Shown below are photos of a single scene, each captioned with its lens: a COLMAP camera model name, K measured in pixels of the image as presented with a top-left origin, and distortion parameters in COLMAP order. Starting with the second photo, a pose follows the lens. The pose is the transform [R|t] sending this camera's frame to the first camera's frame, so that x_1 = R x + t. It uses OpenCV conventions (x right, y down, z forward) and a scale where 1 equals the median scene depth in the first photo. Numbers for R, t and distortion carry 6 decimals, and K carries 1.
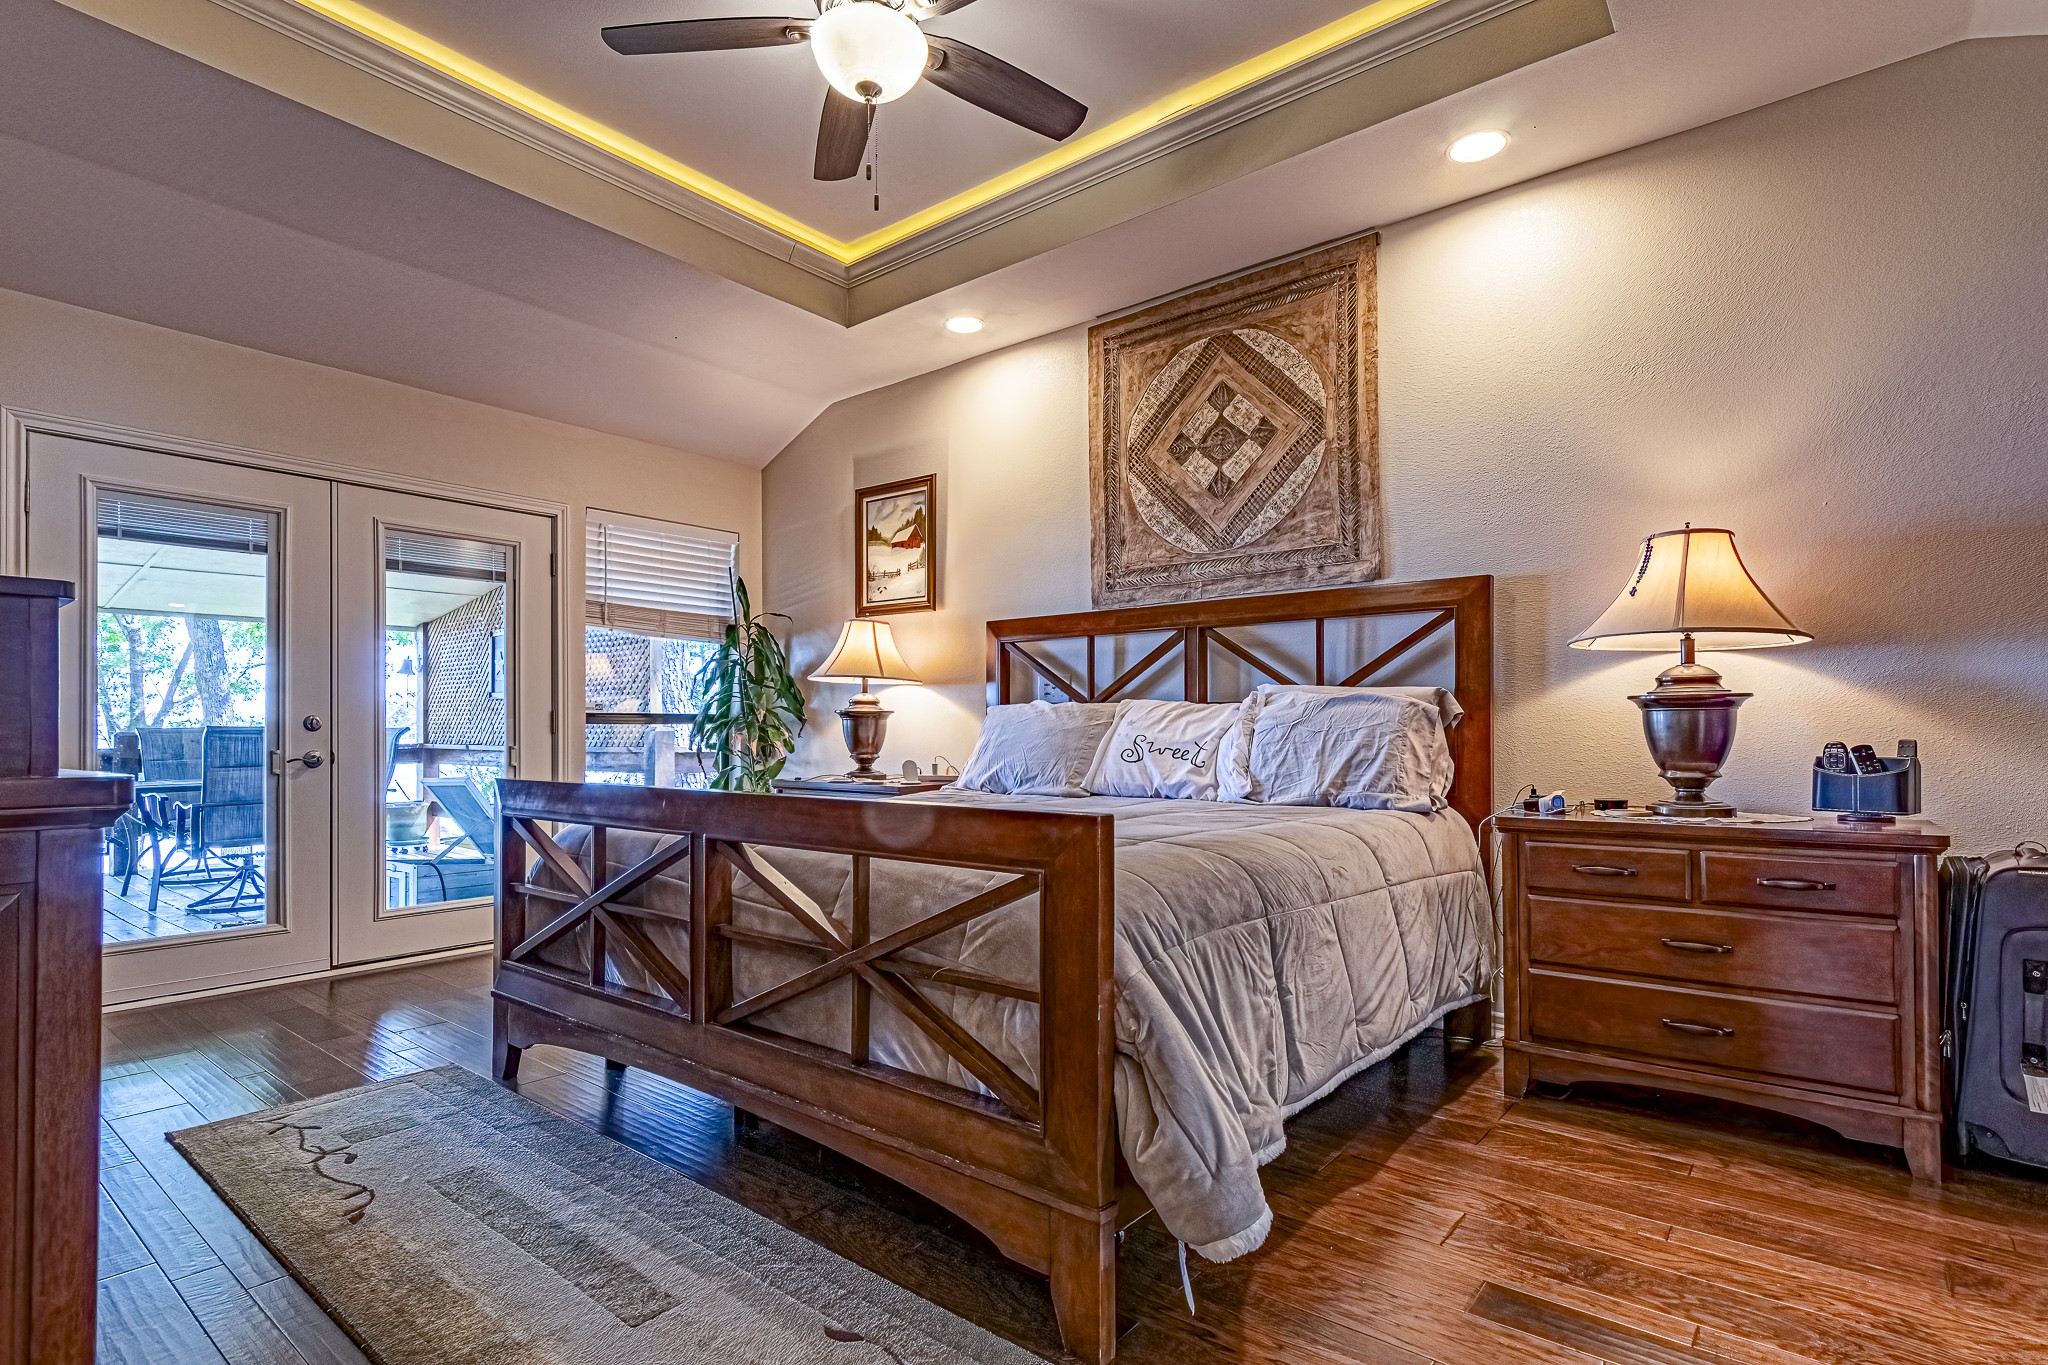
lens RADIAL K [[958.5, 0, 965.8], [0, 958.5, 724.4], [0, 0, 1]] dist [0.005338, -0.002768]
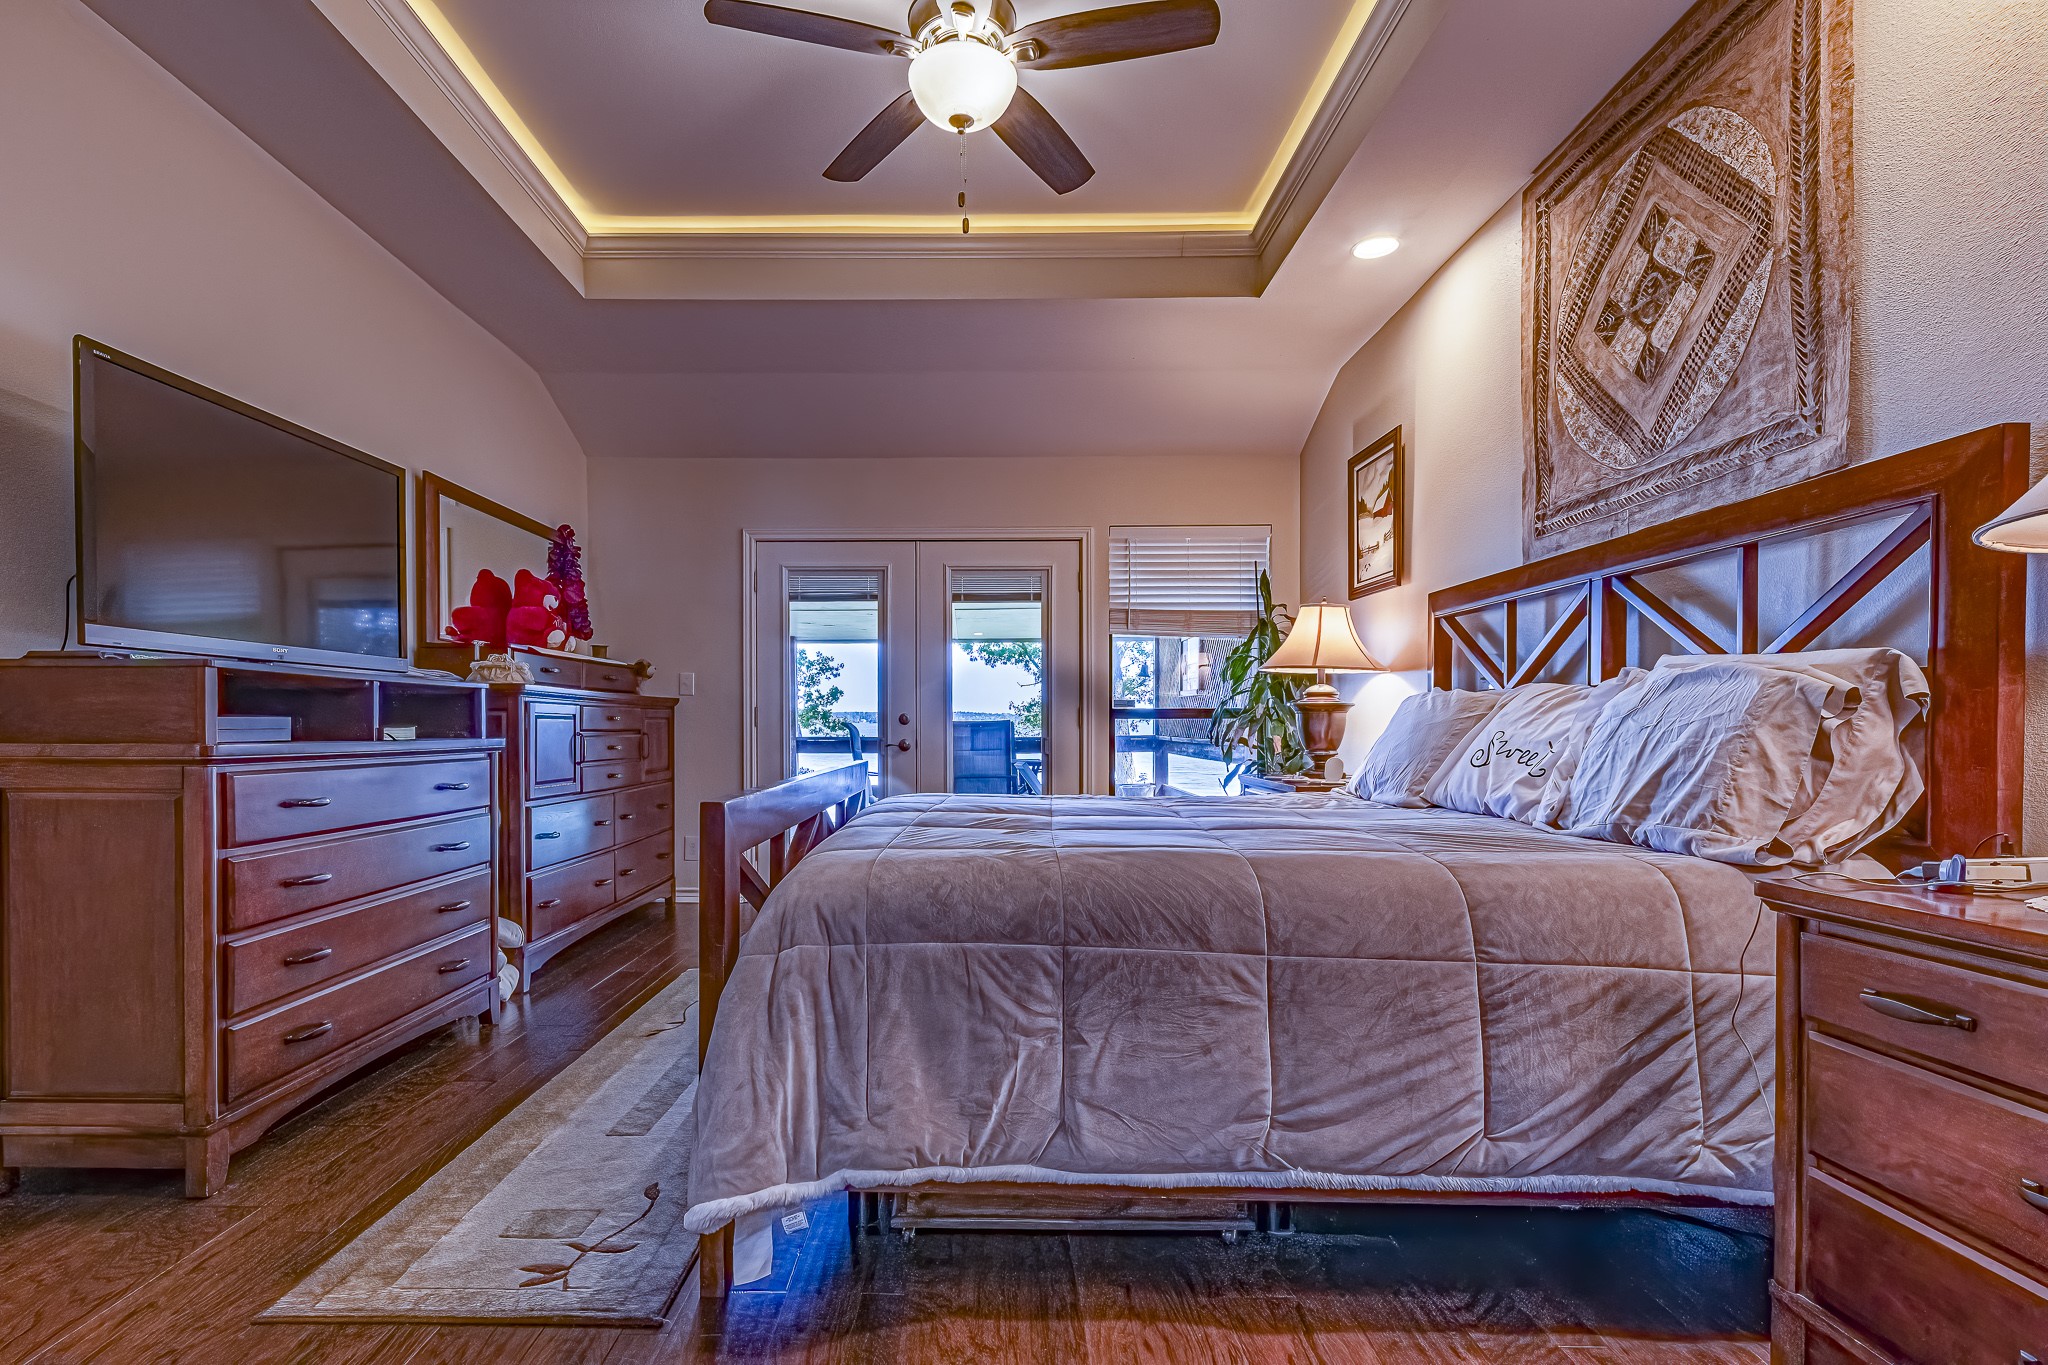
lens RADIAL K [[958.5, 0, 1020.1], [0, 958.5, 736.7], [0, 0, 1]] dist [0.005338, -0.002768]
pose [[0.661964, 0.010790, -0.749458, 0.479223], [0.002739, 0.999855, 0.016814, 0.001440], [0.749530, -0.013183, 0.661839, 0.216277]]
